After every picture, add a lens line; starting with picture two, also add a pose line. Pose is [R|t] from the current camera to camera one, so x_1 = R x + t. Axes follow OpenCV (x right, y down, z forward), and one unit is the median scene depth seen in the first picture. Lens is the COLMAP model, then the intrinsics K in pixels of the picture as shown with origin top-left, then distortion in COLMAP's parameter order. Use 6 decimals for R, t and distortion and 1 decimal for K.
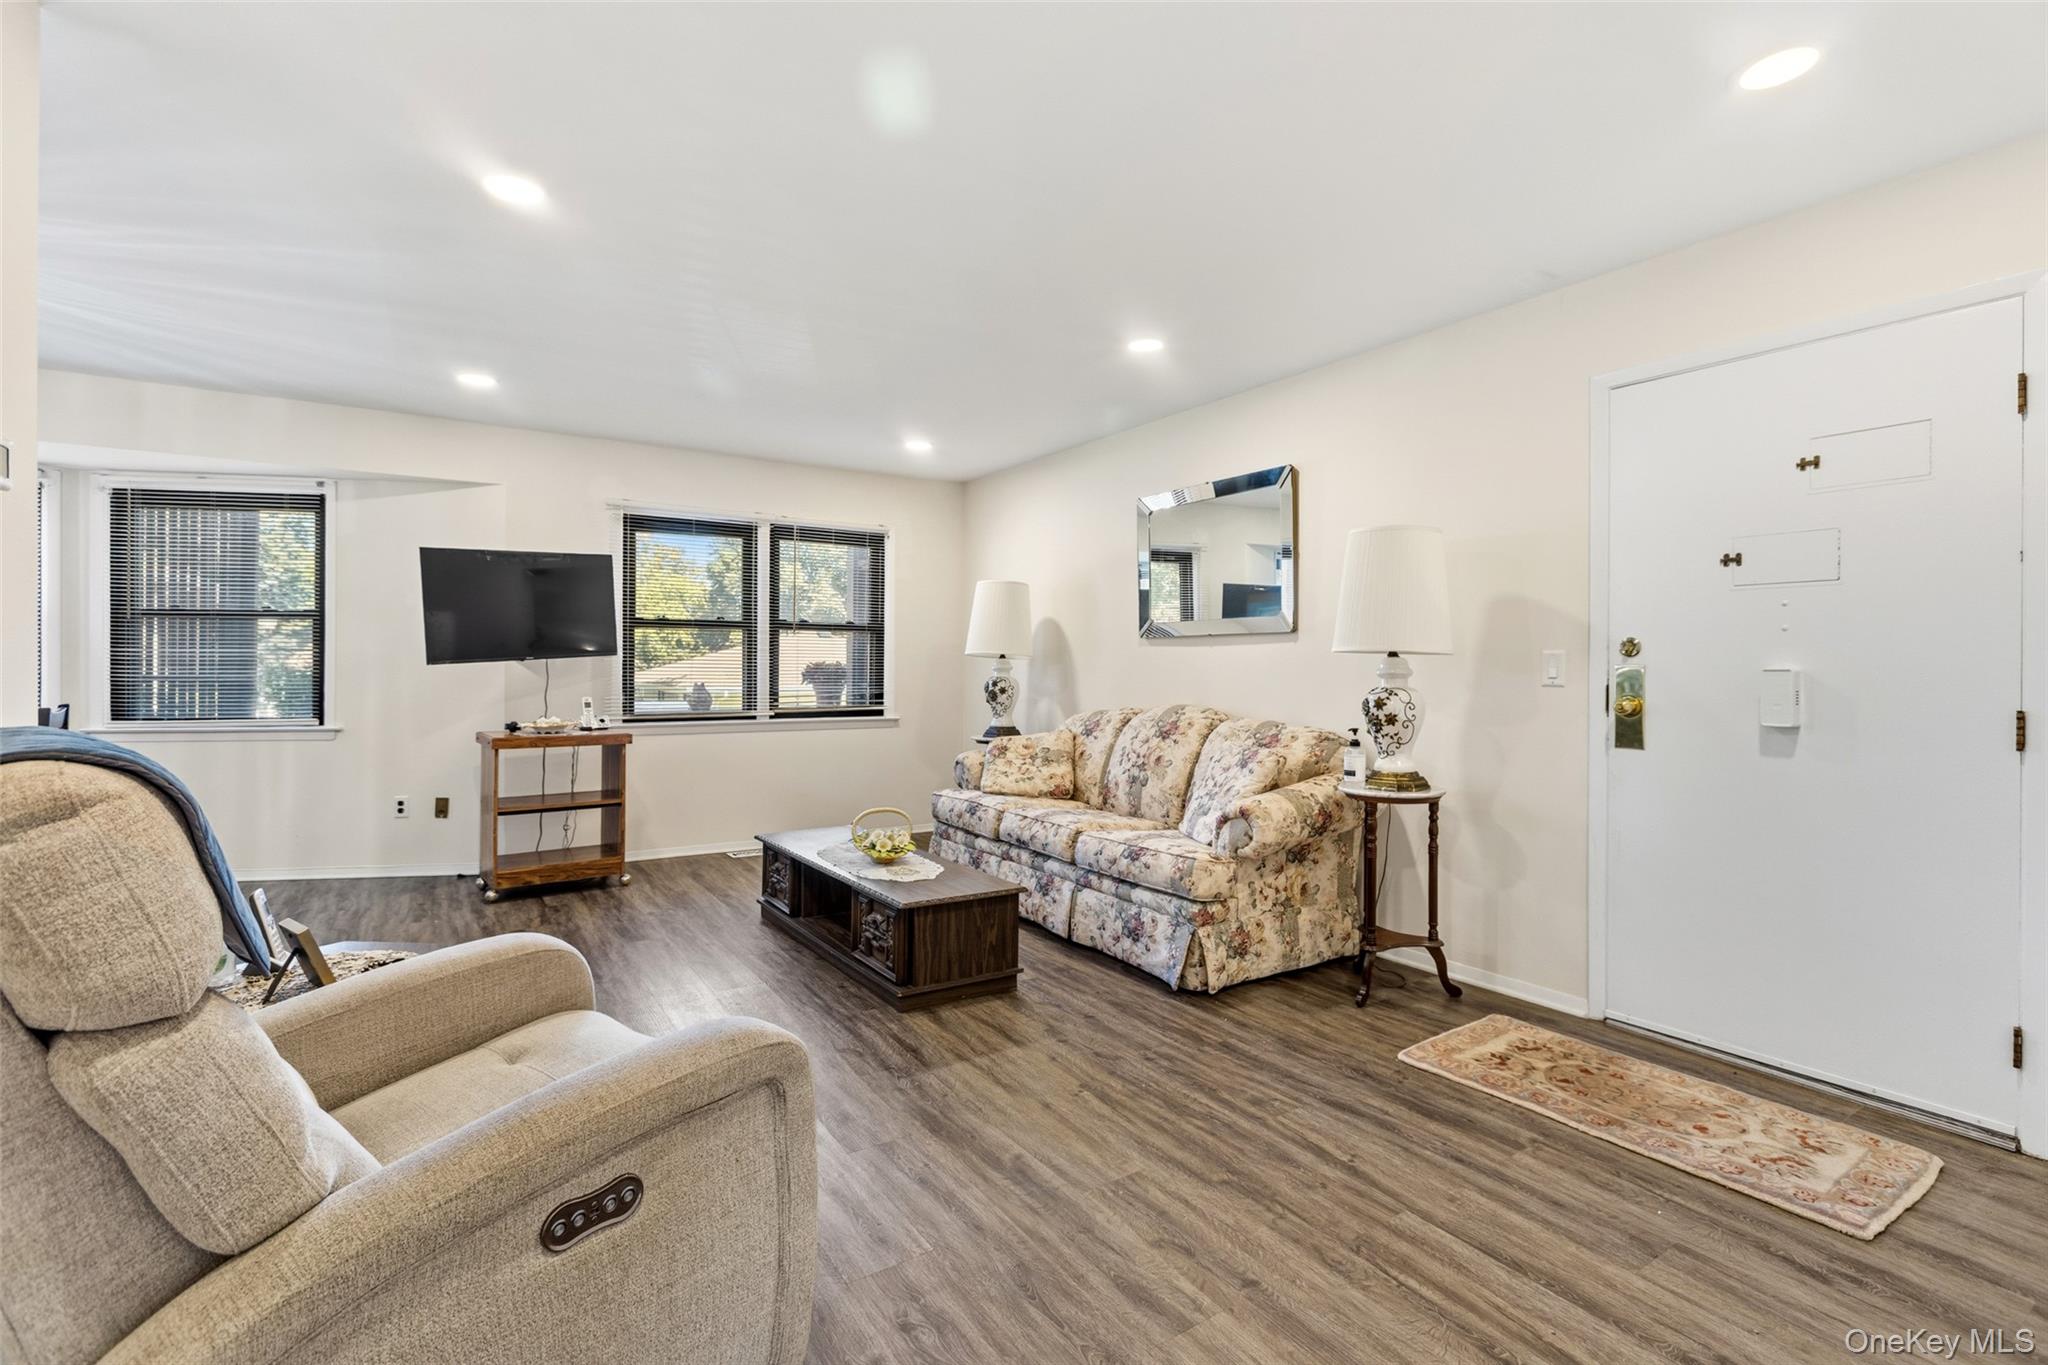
lens RADIAL K [[922.6, 0, 1035.1], [0, 922.6, 673.3], [0, 0, 1]] dist [-0.001608, 0.000177]
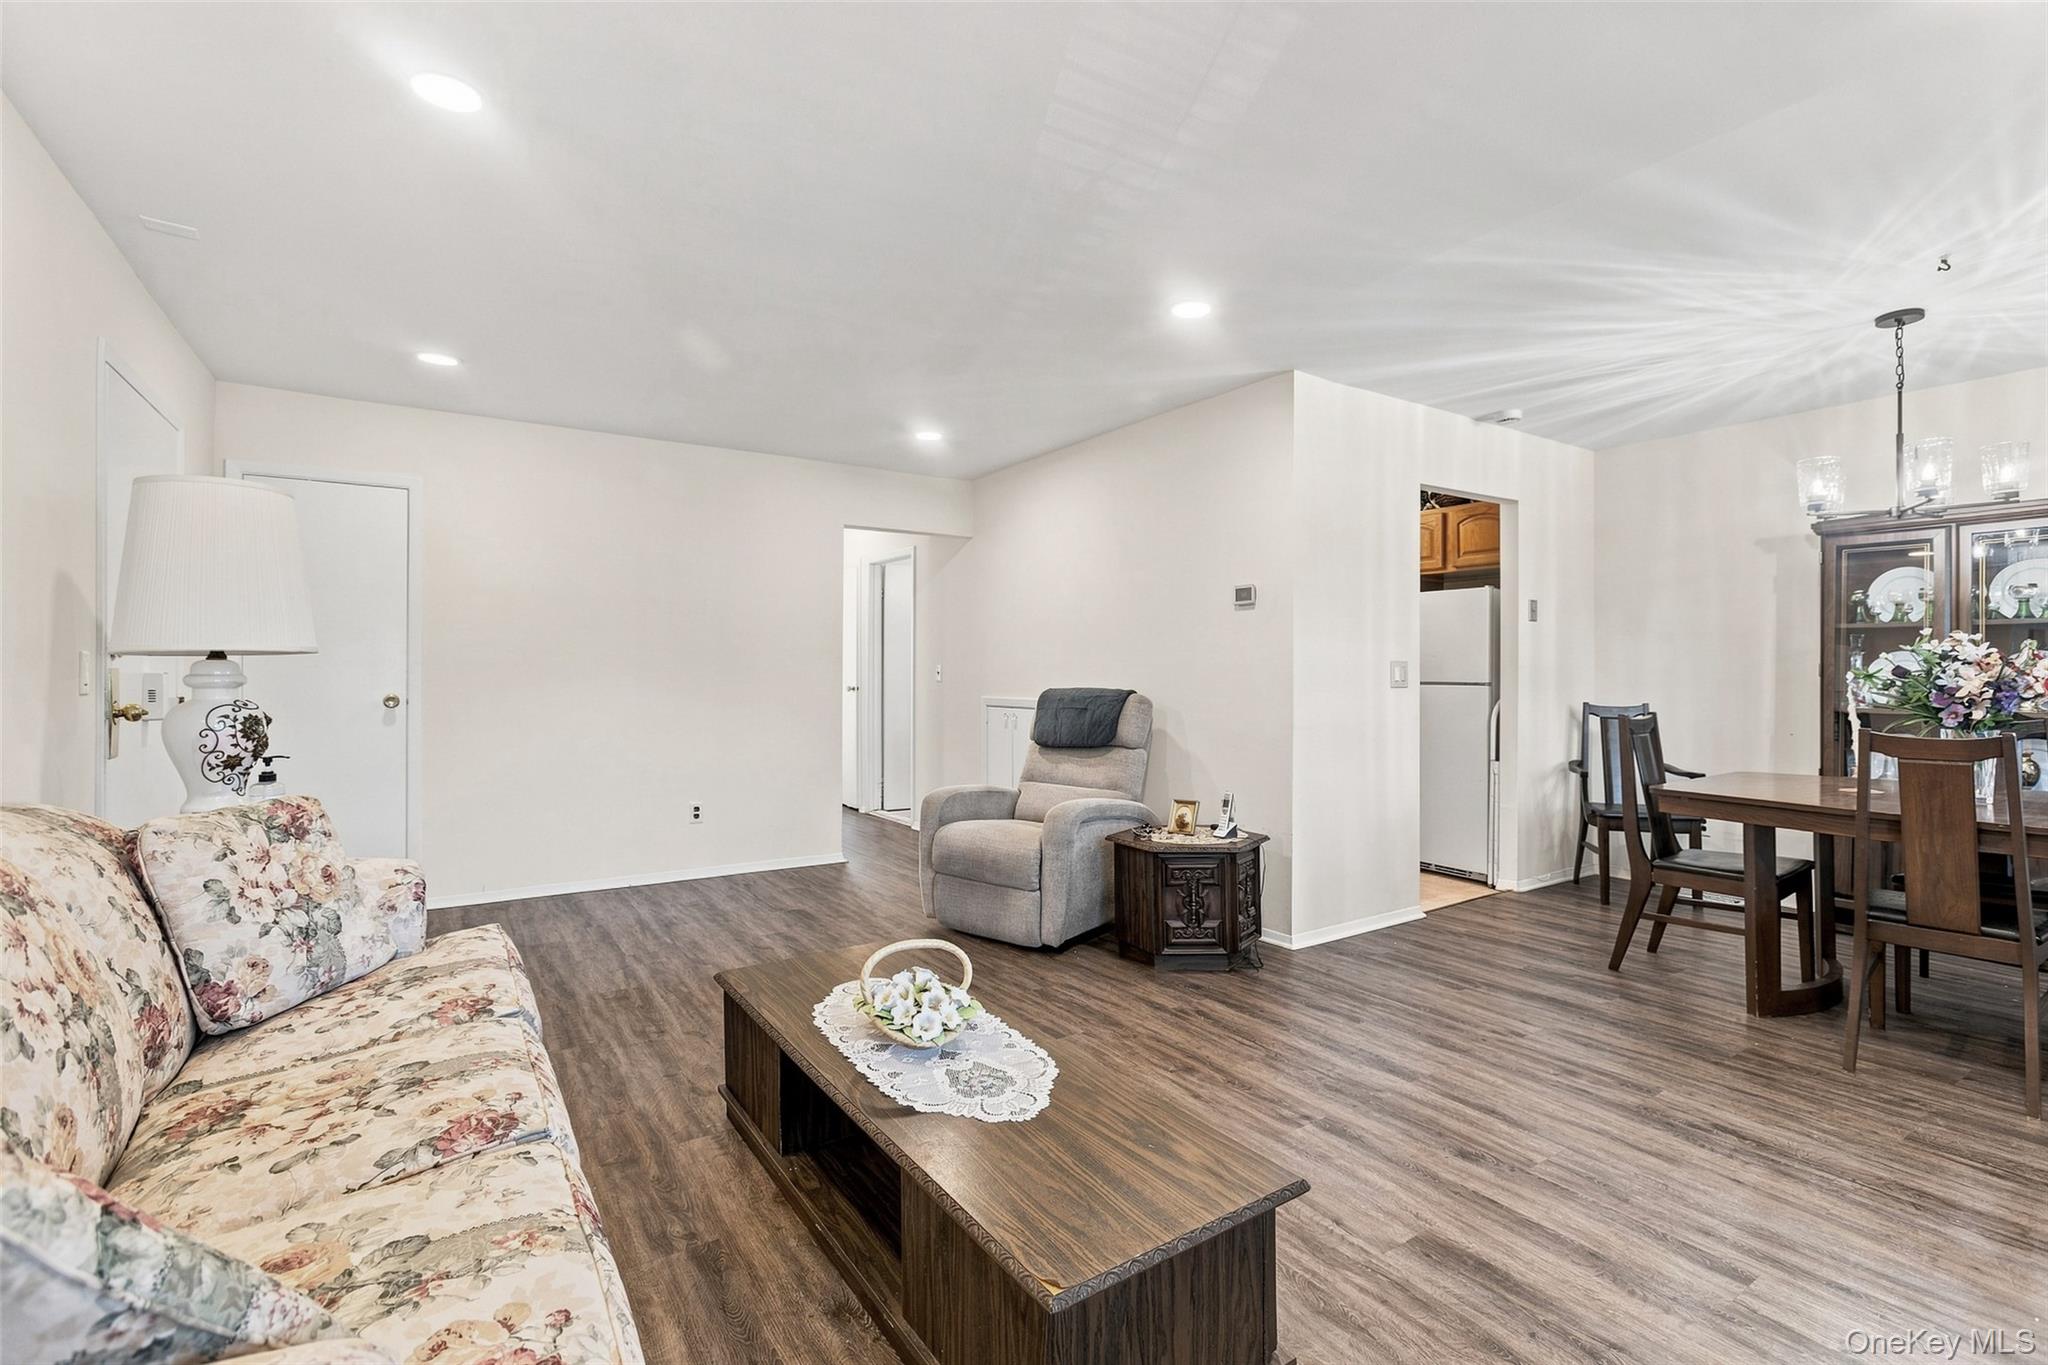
lens RADIAL K [[922.6, 0, 1035.1], [0, 922.6, 673.3], [0, 0, 1]] dist [-0.001608, 0.000177]
pose [[-0.999925, -0.001592, -0.012107, -0.279019], [-0.001696, 0.999961, 0.008622, -0.014170], [0.012093, 0.008642, -0.999890, 1.926582]]
